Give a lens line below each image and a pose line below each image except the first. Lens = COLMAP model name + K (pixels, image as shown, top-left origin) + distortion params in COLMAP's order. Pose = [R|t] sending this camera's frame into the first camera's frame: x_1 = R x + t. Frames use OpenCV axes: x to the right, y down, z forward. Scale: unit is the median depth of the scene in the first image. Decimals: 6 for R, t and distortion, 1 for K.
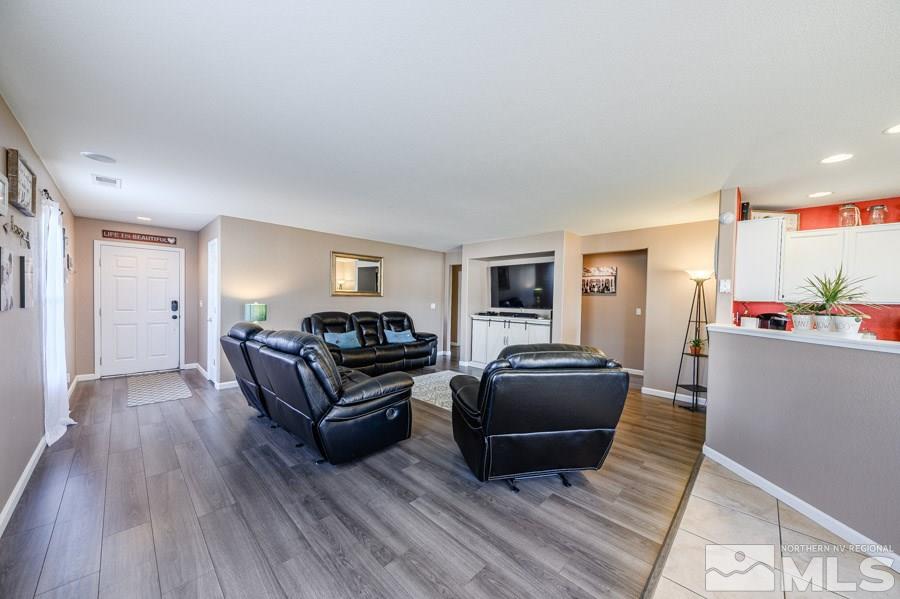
lens RADIAL K [[317.7, 0, 456.0], [0, 317.7, 305.0], [0, 0, 1]] dist [-0.000005, 0.000069]
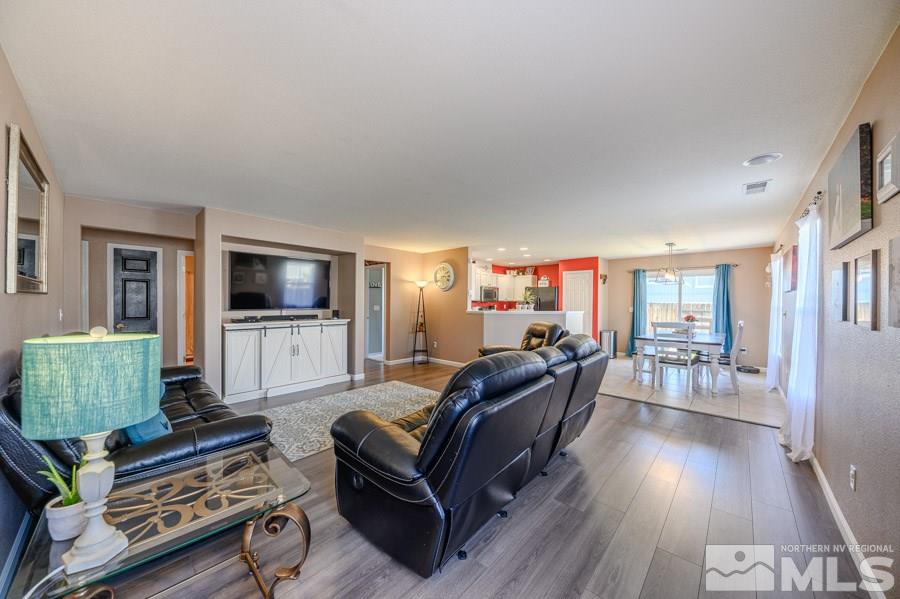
lens RADIAL K [[312.6, 0, 448.7], [0, 312.6, 304.3], [0, 0, 1]] dist [0.000131, -0.000131]
pose [[-0.013309, -0.024275, 0.999617, -0.877792], [0.013113, 0.999615, 0.024450, -0.025478], [-0.999825, 0.013434, -0.012985, 0.836986]]
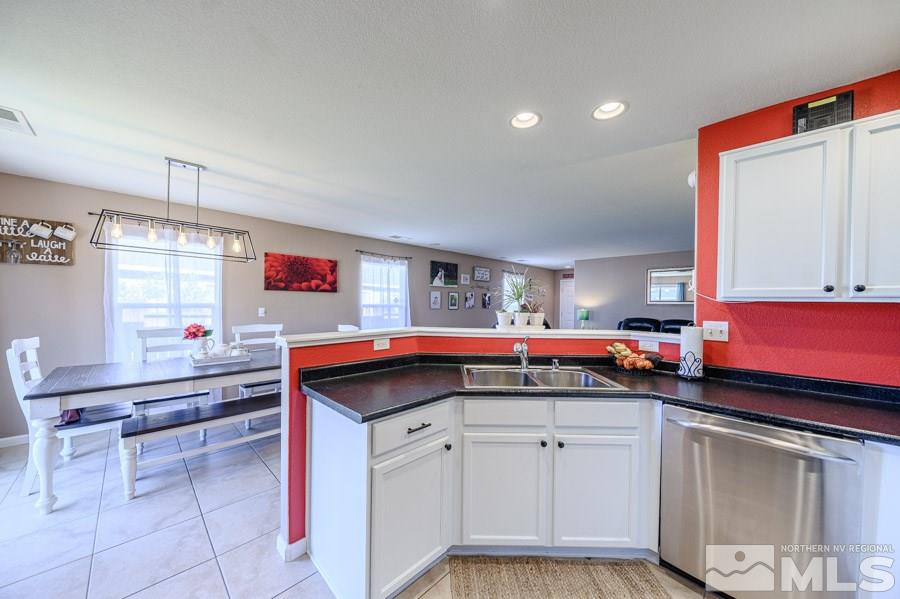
lens RADIAL K [[312.6, 0, 448.7], [0, 312.6, 304.3], [0, 0, 1]] dist [0.000131, -0.000131]
pose [[-0.018885, -0.013380, -0.999732, 1.078113], [-0.034424, 0.999326, -0.012724, 0.012708], [0.999229, 0.034175, -0.019332, 0.359507]]
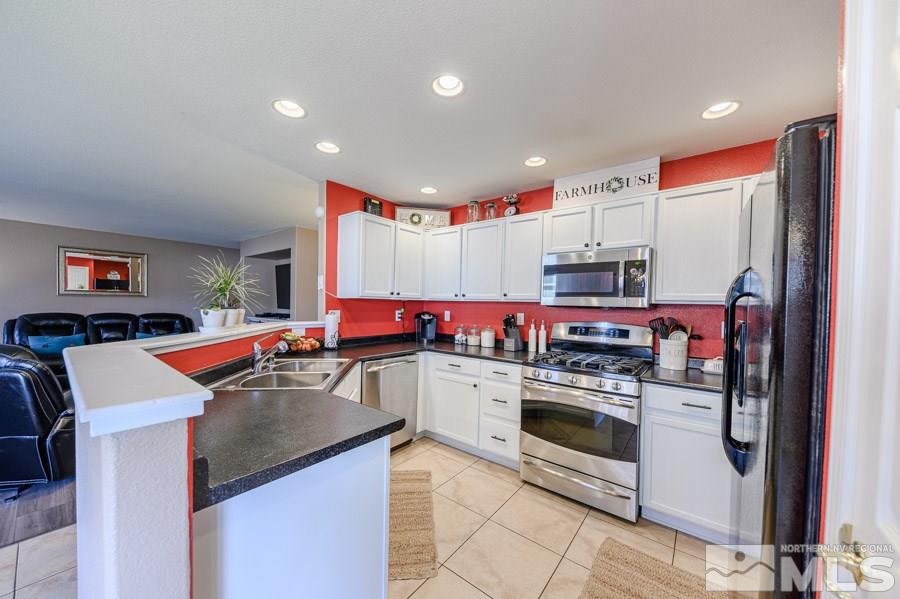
lens RADIAL K [[322.9, 0, 447.8], [0, 322.9, 306.9], [0, 0, 1]] dist [0.000000, -0.000075]
pose [[0.996019, -0.000235, 0.089140, 0.816742], [0.000927, 0.999970, -0.007725, 0.016396], [-0.089136, 0.007777, 0.995989, -0.001112]]
